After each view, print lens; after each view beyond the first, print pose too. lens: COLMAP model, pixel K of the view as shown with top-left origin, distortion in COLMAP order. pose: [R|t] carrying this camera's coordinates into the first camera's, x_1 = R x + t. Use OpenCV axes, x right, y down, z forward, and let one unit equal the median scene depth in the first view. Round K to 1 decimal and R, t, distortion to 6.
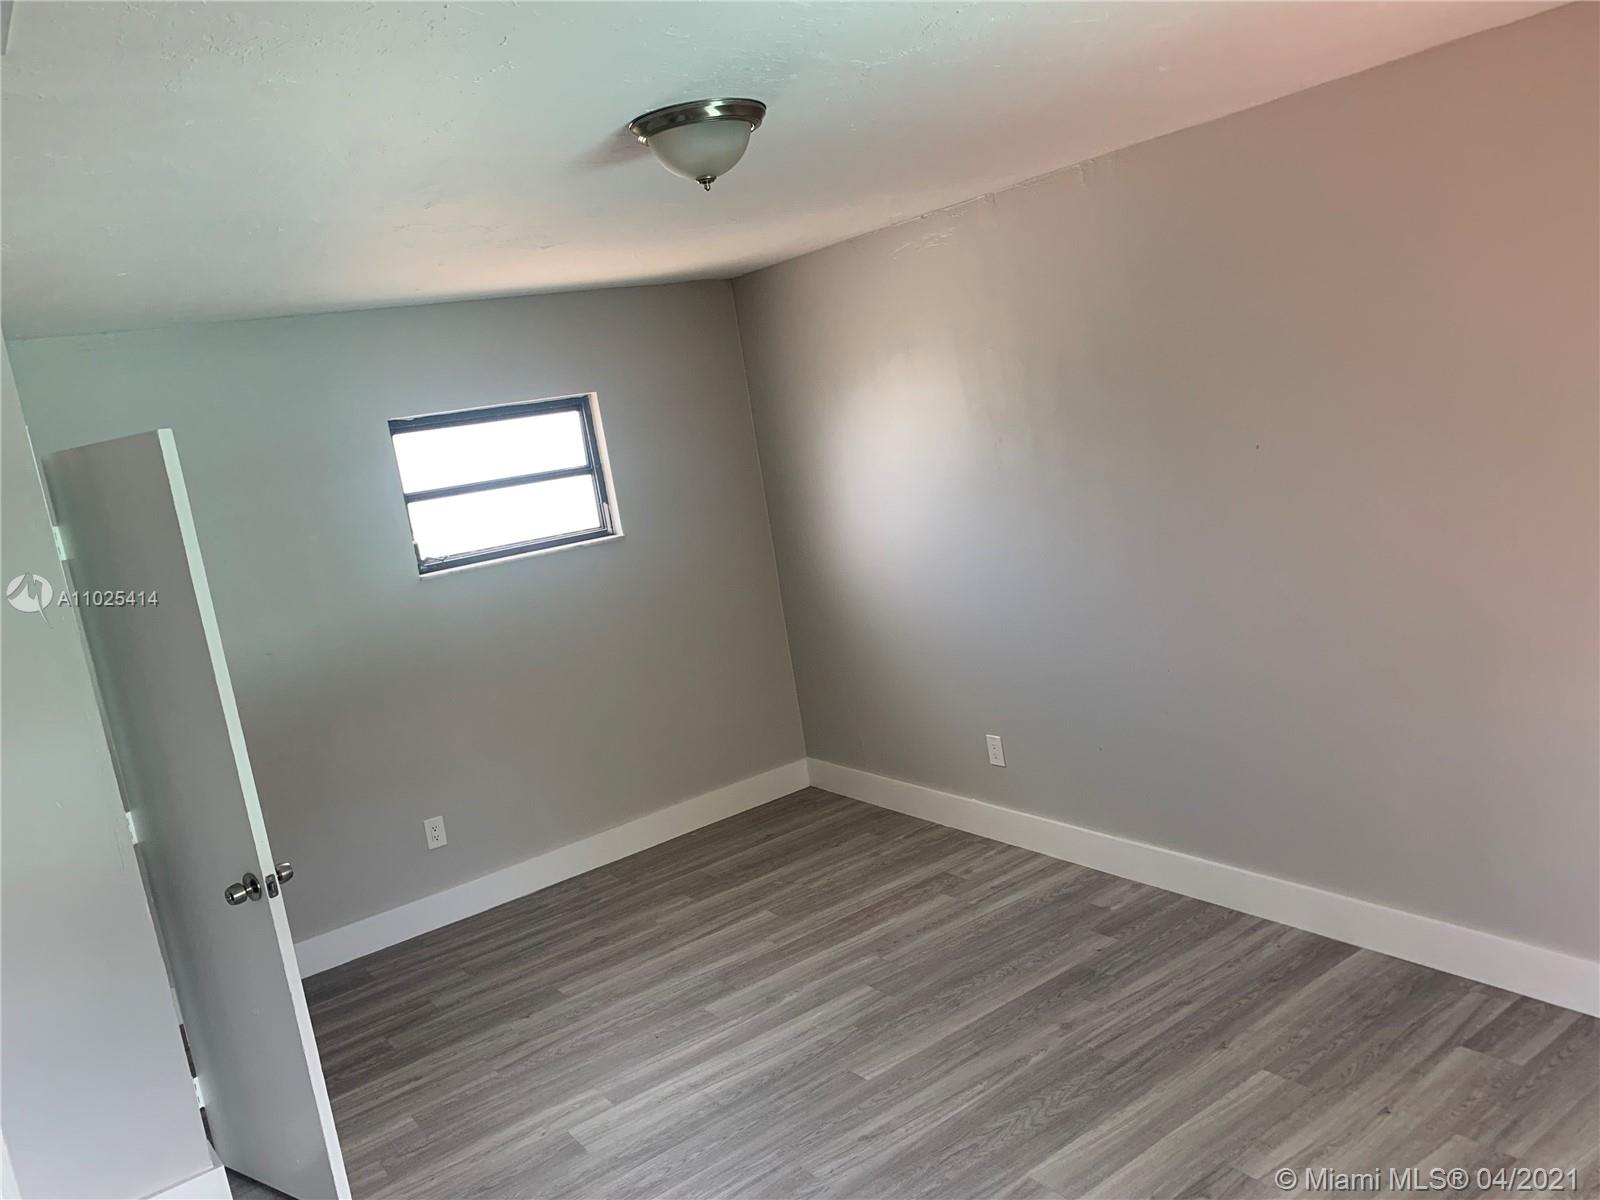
lens RADIAL K [[1239.6, 0, 800.1], [0, 1239.6, 601.7], [0, 0, 1]] dist [-0.007293, -0.003698]
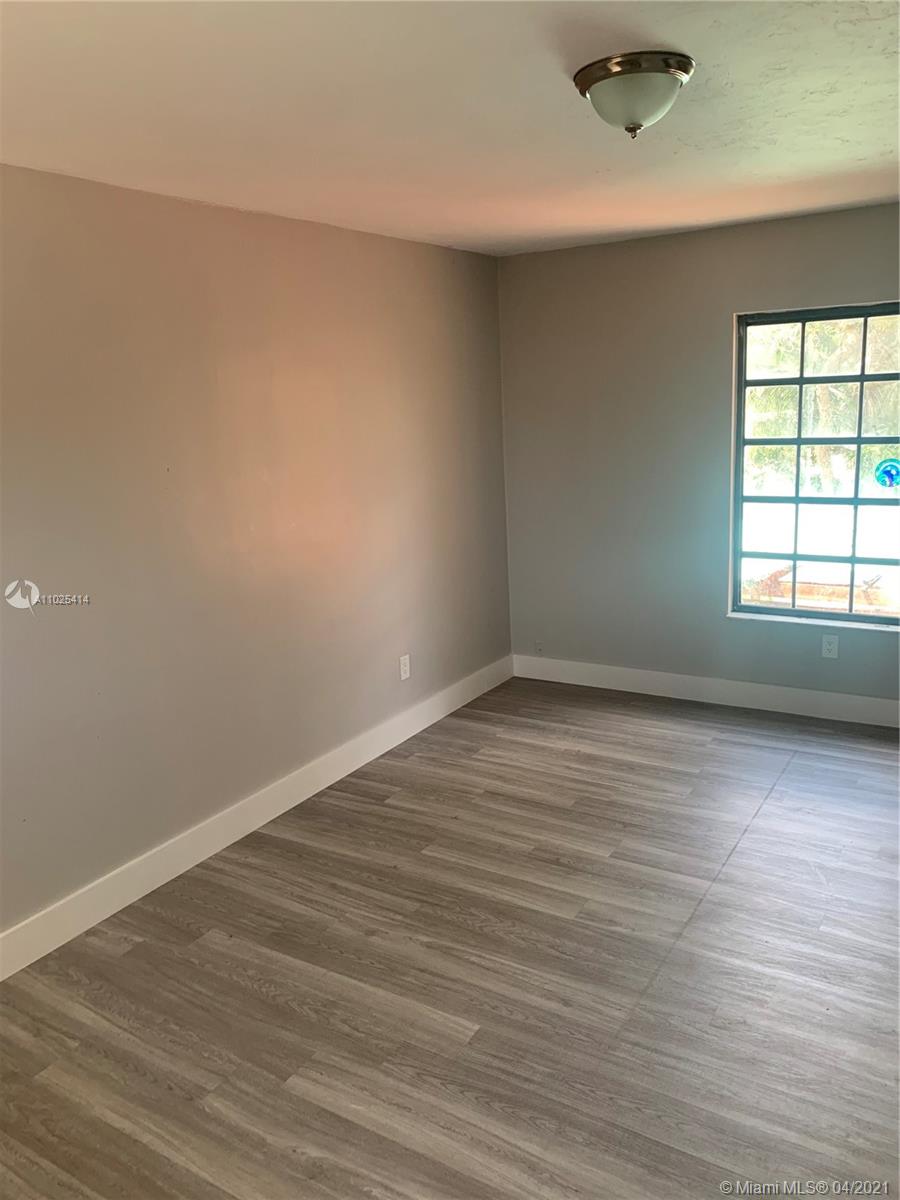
lens RADIAL K [[929.7, 0, 452.0], [0, 929.7, 599.2], [0, 0, 1]] dist [-0.007293, -0.003698]
pose [[-0.373993, -0.036575, 0.926710, -0.573579], [0.262517, 0.954182, 0.143603, -0.056093], [-0.889502, 0.296983, -0.347256, 1.080969]]
